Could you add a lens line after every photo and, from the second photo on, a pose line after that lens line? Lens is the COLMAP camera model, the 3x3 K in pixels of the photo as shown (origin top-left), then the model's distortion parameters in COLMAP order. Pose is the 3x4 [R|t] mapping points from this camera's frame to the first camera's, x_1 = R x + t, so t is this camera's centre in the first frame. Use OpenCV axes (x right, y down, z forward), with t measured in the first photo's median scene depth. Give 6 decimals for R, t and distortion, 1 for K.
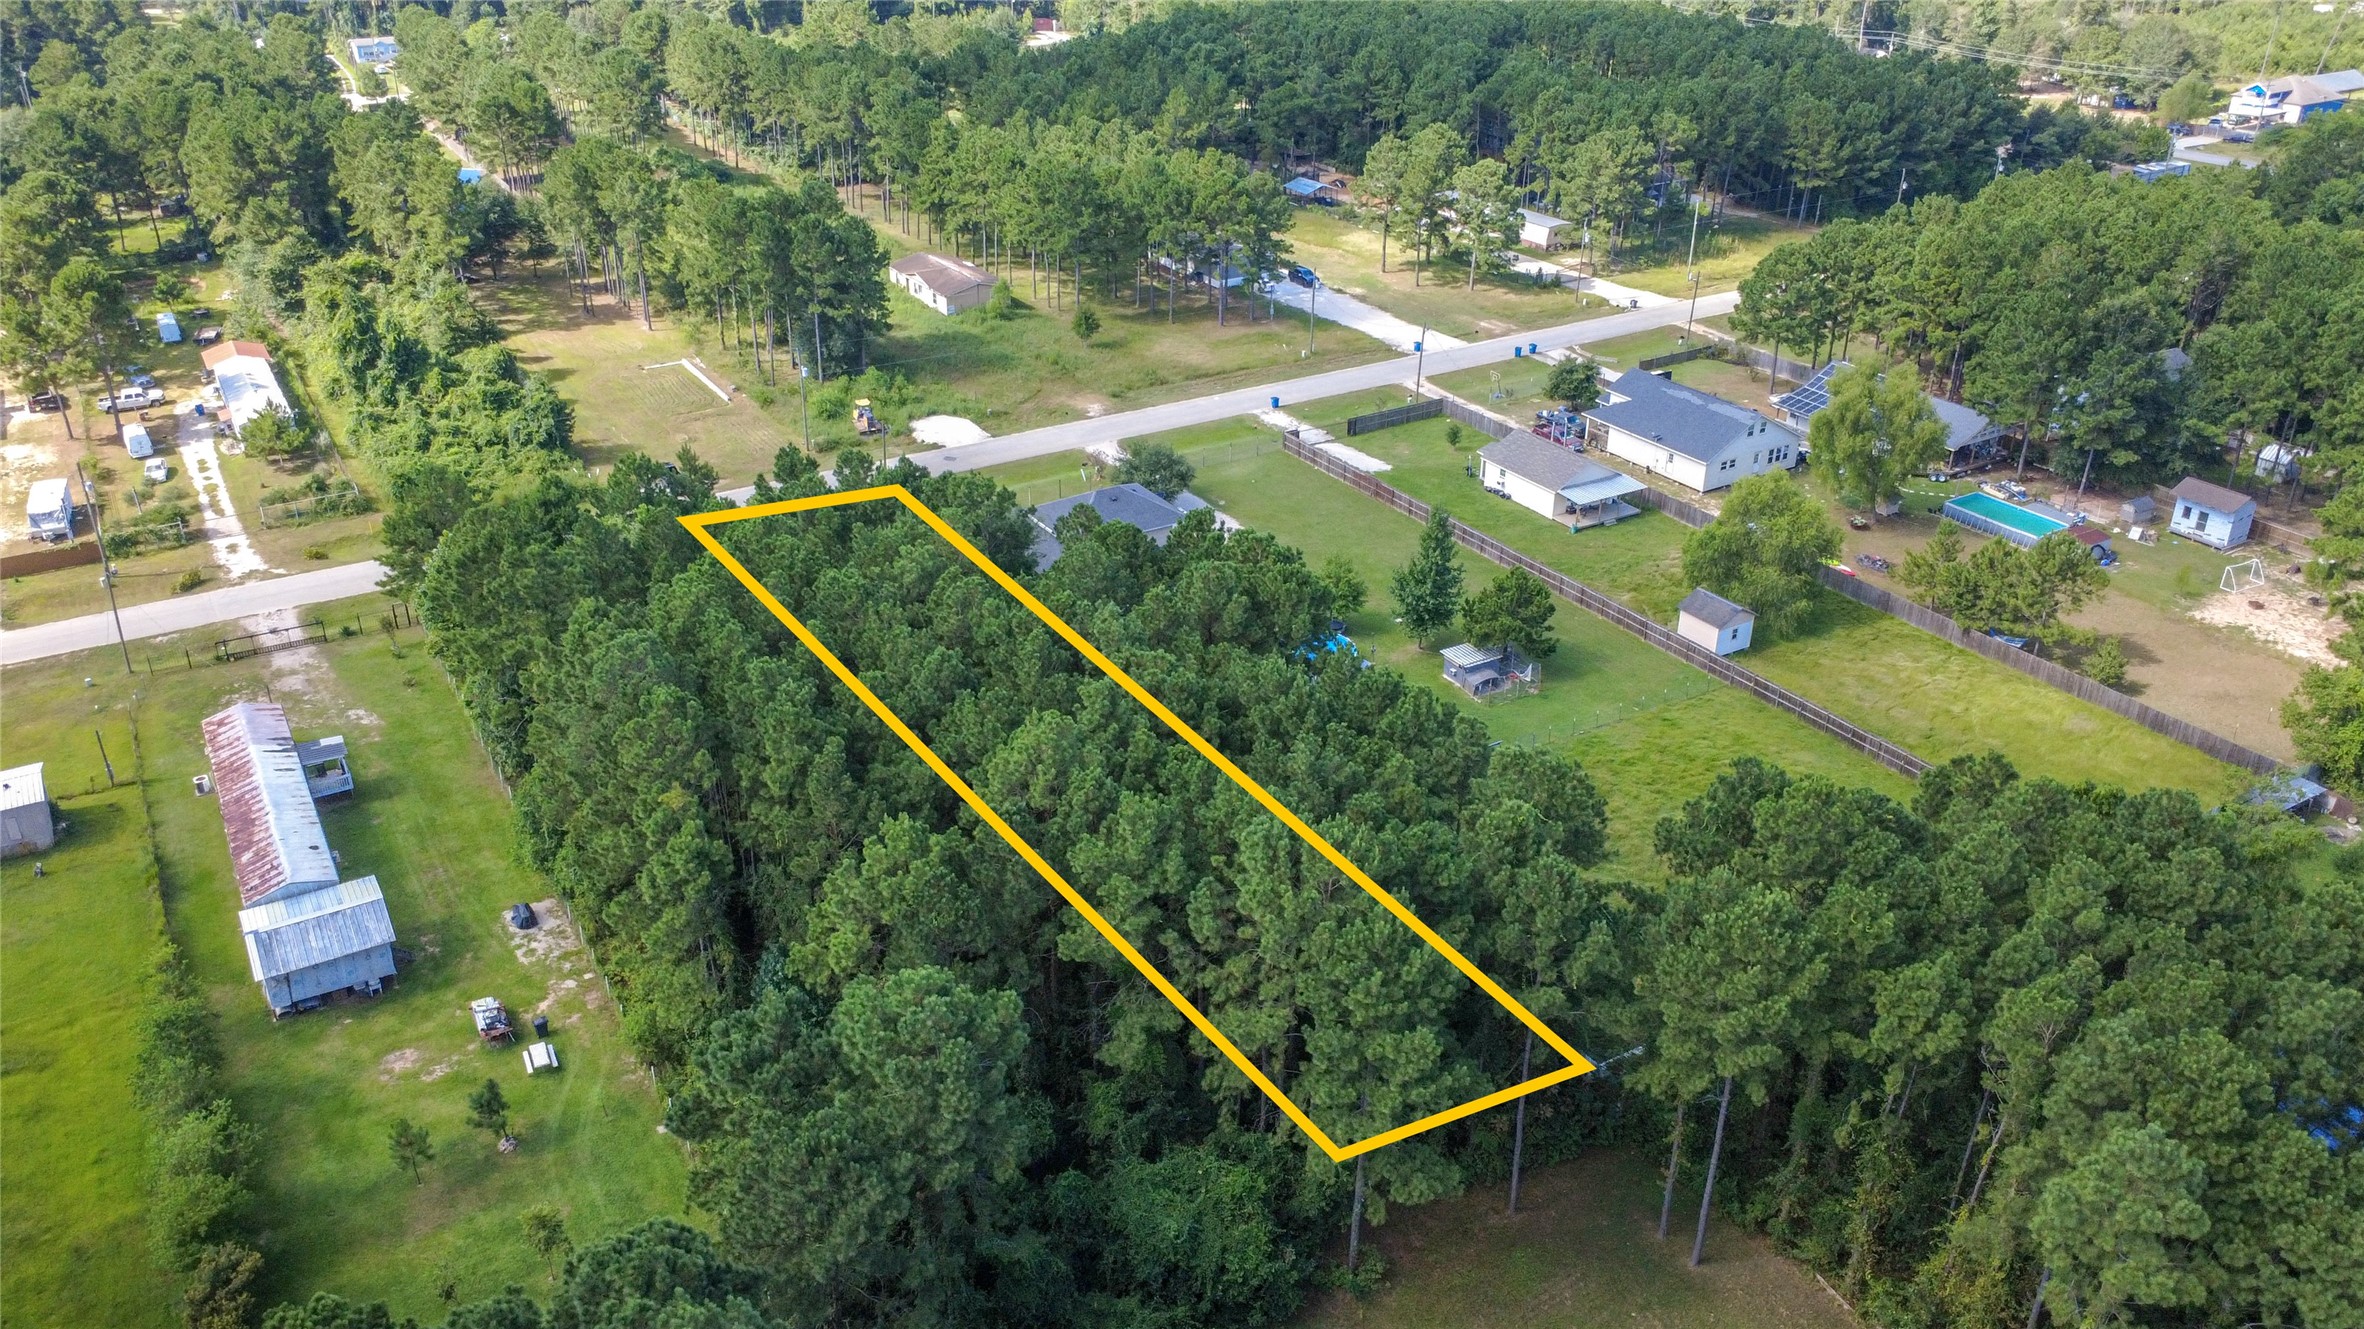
lens RADIAL K [[1761.7, 0, 1182.0], [0, 1761.7, 664.5], [0, 0, 1]] dist [-0.000272, -0.000176]
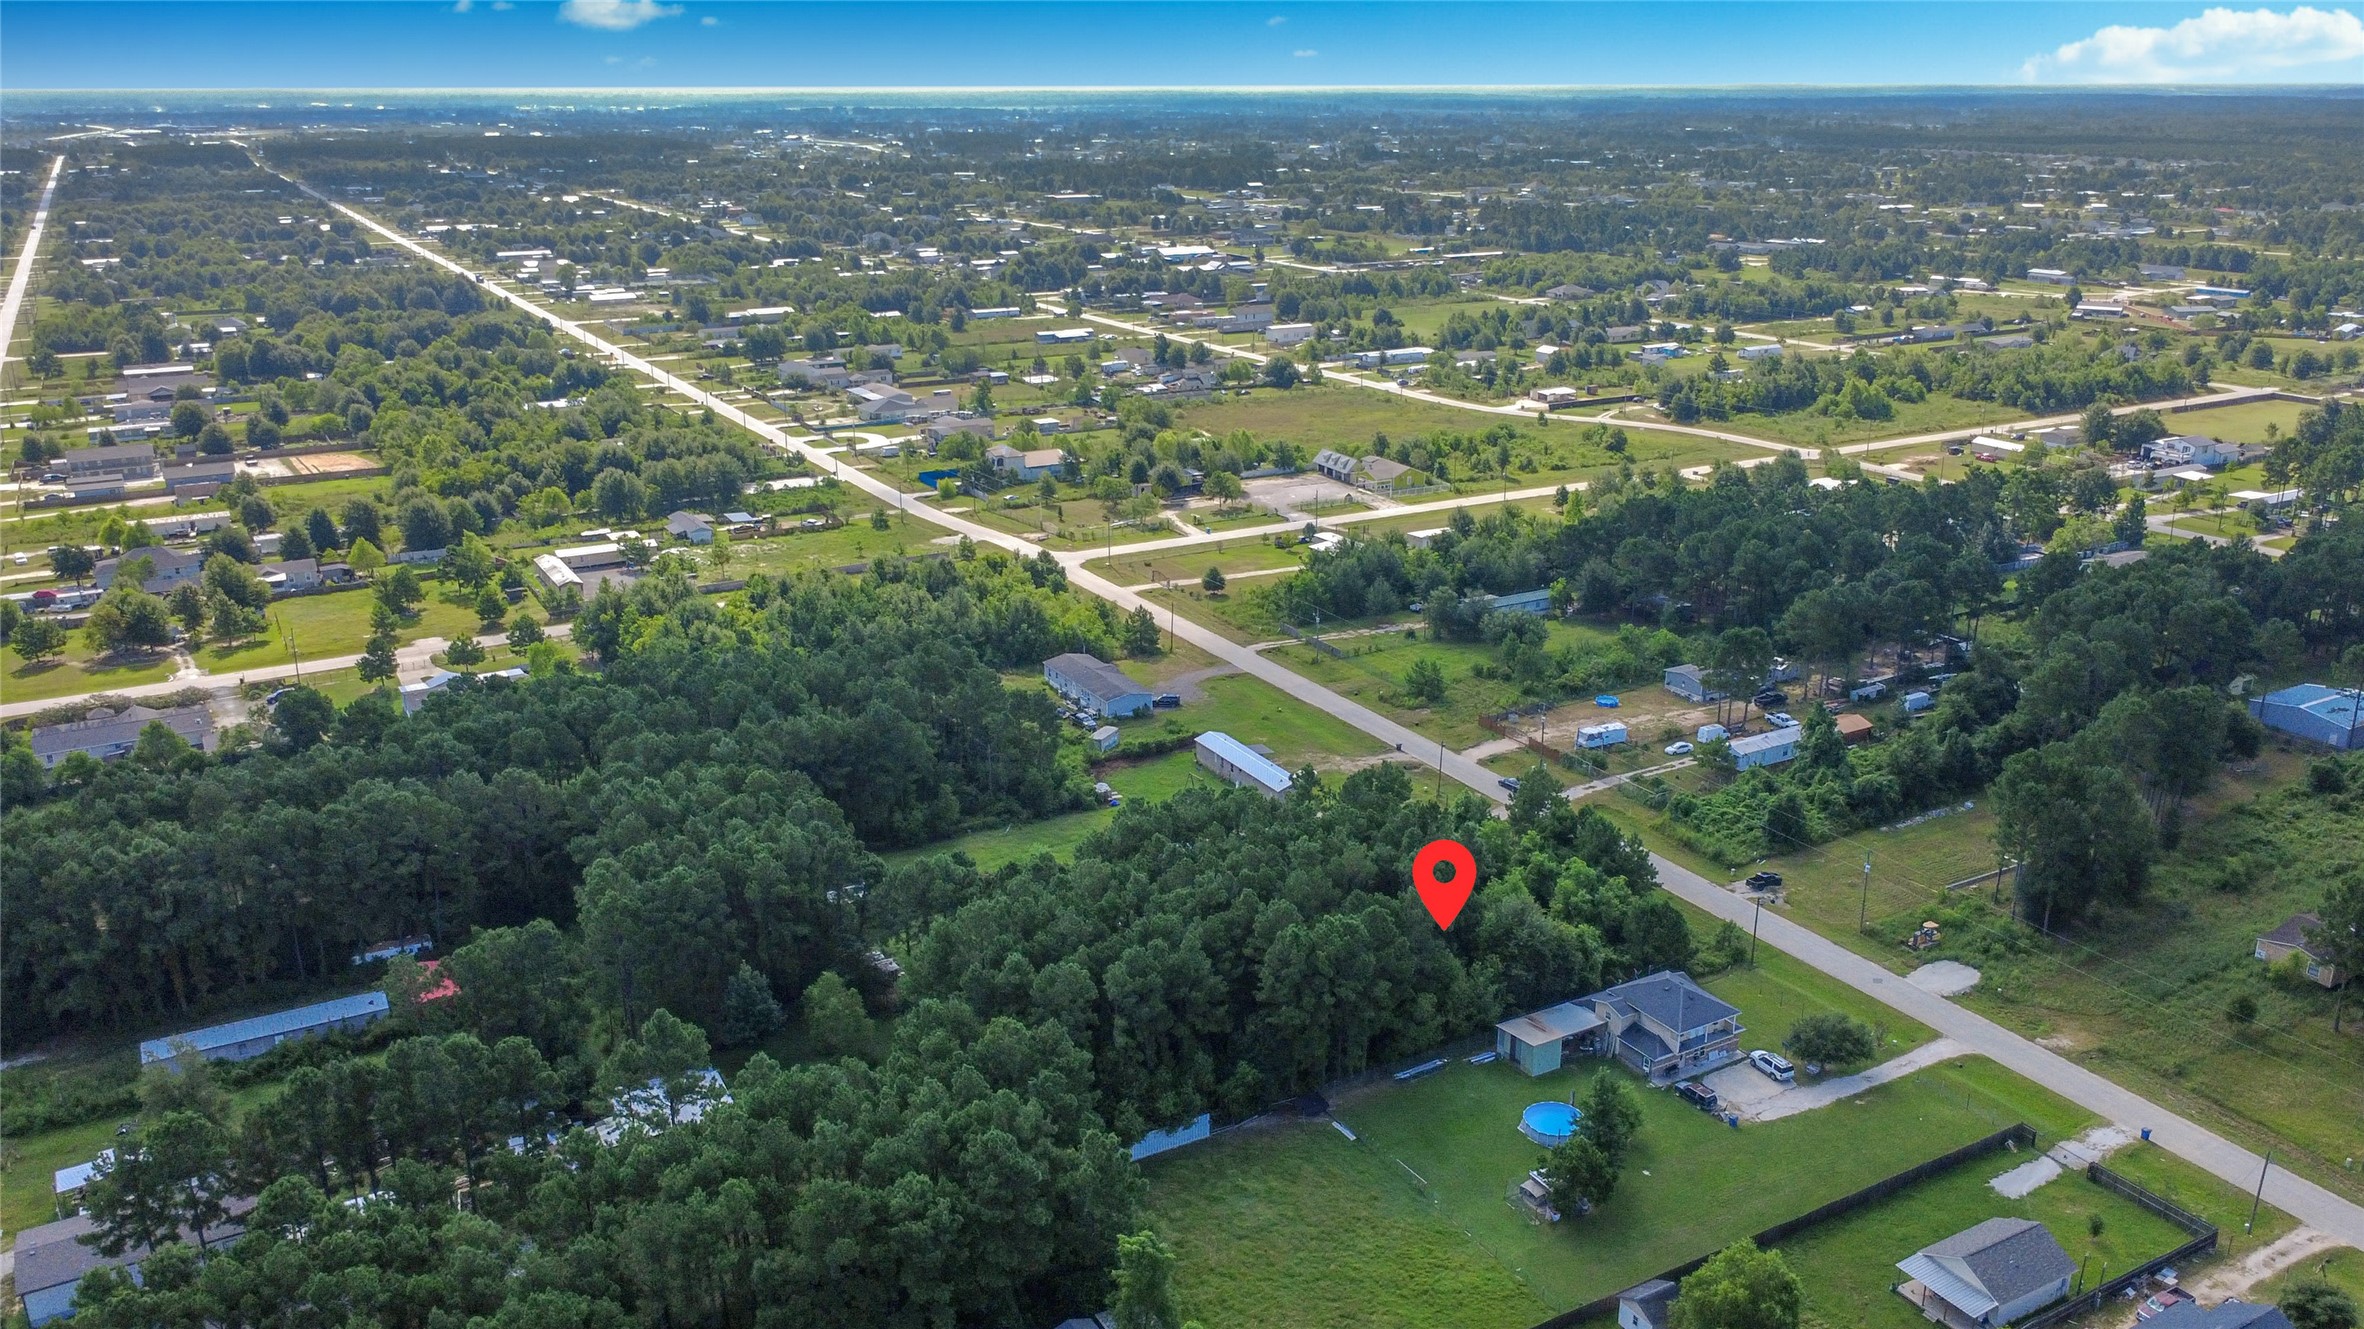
lens RADIAL K [[1830.4, 0, 1182.0], [0, 1830.4, 664.5], [0, 0, 1]] dist [-0.002707, -0.001808]
pose [[-0.025059, 0.309968, -0.950417, 0.970067], [-0.461531, 0.839743, 0.286042, -0.422963], [0.886770, 0.445815, 0.122017, 0.320011]]
